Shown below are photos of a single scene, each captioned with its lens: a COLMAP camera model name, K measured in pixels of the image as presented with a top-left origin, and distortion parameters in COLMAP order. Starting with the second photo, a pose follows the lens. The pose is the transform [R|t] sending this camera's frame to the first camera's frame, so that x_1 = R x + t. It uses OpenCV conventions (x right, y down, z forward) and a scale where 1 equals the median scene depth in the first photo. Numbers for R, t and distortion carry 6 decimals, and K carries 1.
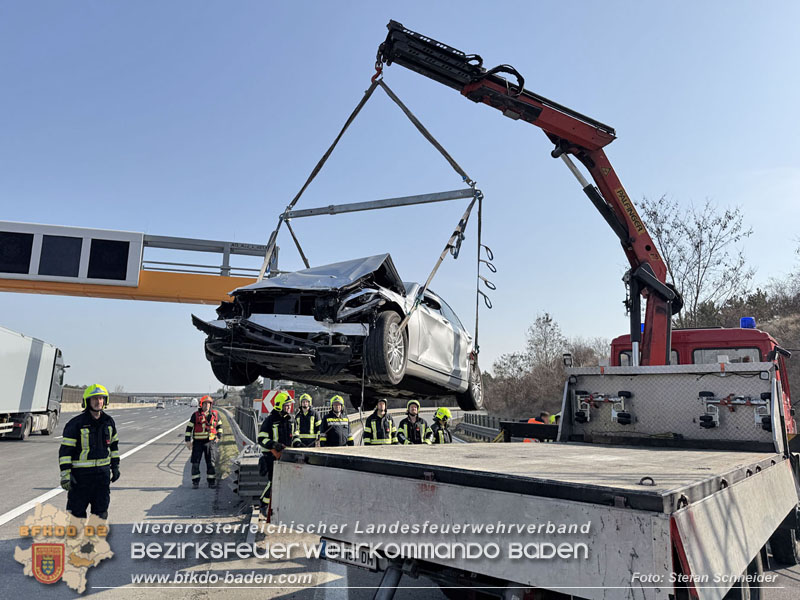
lens RADIAL K [[567.4, 0, 400.8], [0, 567.4, 300.0], [0, 0, 1]] dist [0.055356, -0.068261]
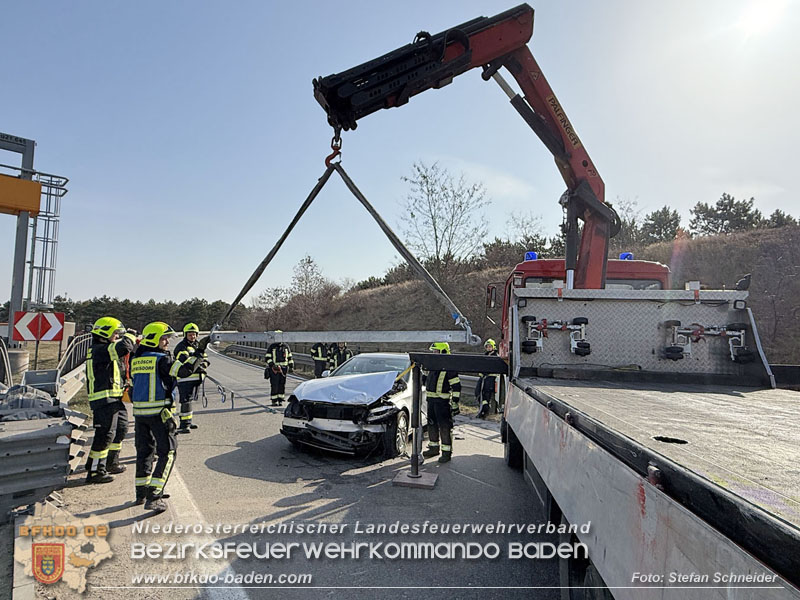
lens RADIAL K [[446.5, 0, 399.5], [0, 446.5, 300.4], [0, 0, 1]] dist [0.006002, -0.002024]
pose [[0.879055, 0.037681, 0.475229, -0.050261], [-0.092576, 0.991387, 0.092636, 0.027229], [-0.467646, -0.125427, 0.874972, 0.154572]]
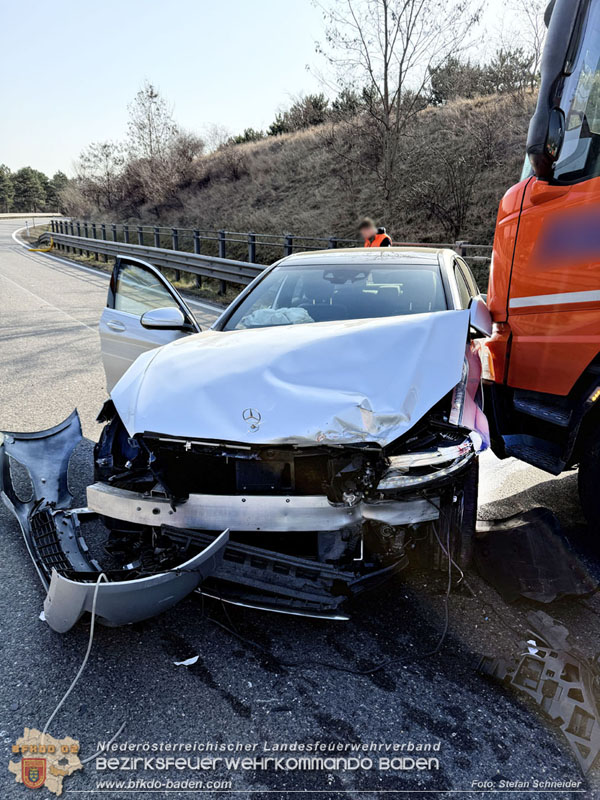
lens RADIAL K [[567.4, 0, 305.6], [0, 567.4, 396.1], [0, 0, 1]] dist [0.055356, -0.068261]
pose [[0.861943, -0.145205, 0.485768, 0.009624], [-0.101325, 0.889449, 0.445662, 0.070104], [-0.496778, -0.433355, 0.751941, 0.337406]]
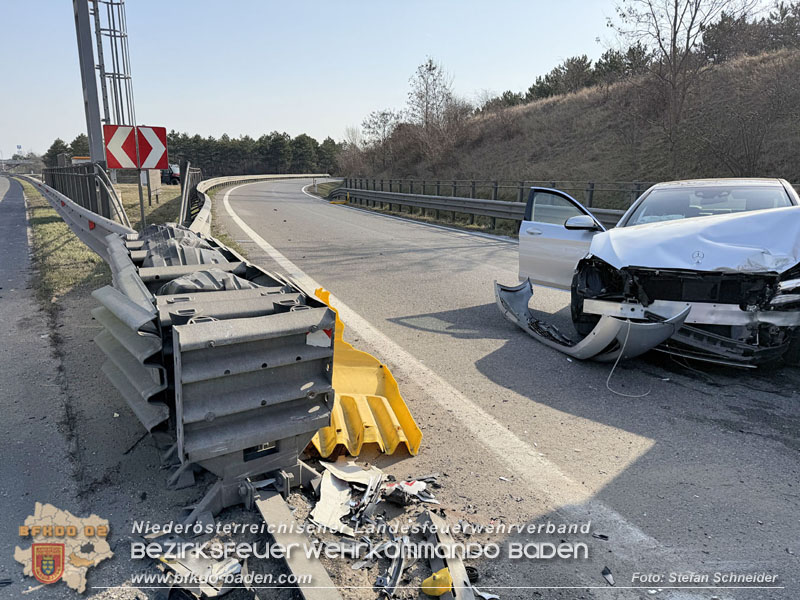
lens RADIAL K [[567.4, 0, 400.8], [0, 567.4, 300.0], [0, 0, 1]] dist [0.055356, -0.068261]
pose [[0.960431, -0.065098, 0.270802, -0.092211], [-0.045933, 0.921965, 0.384539, 0.064781], [-0.274703, -0.381763, 0.882494, 0.273902]]
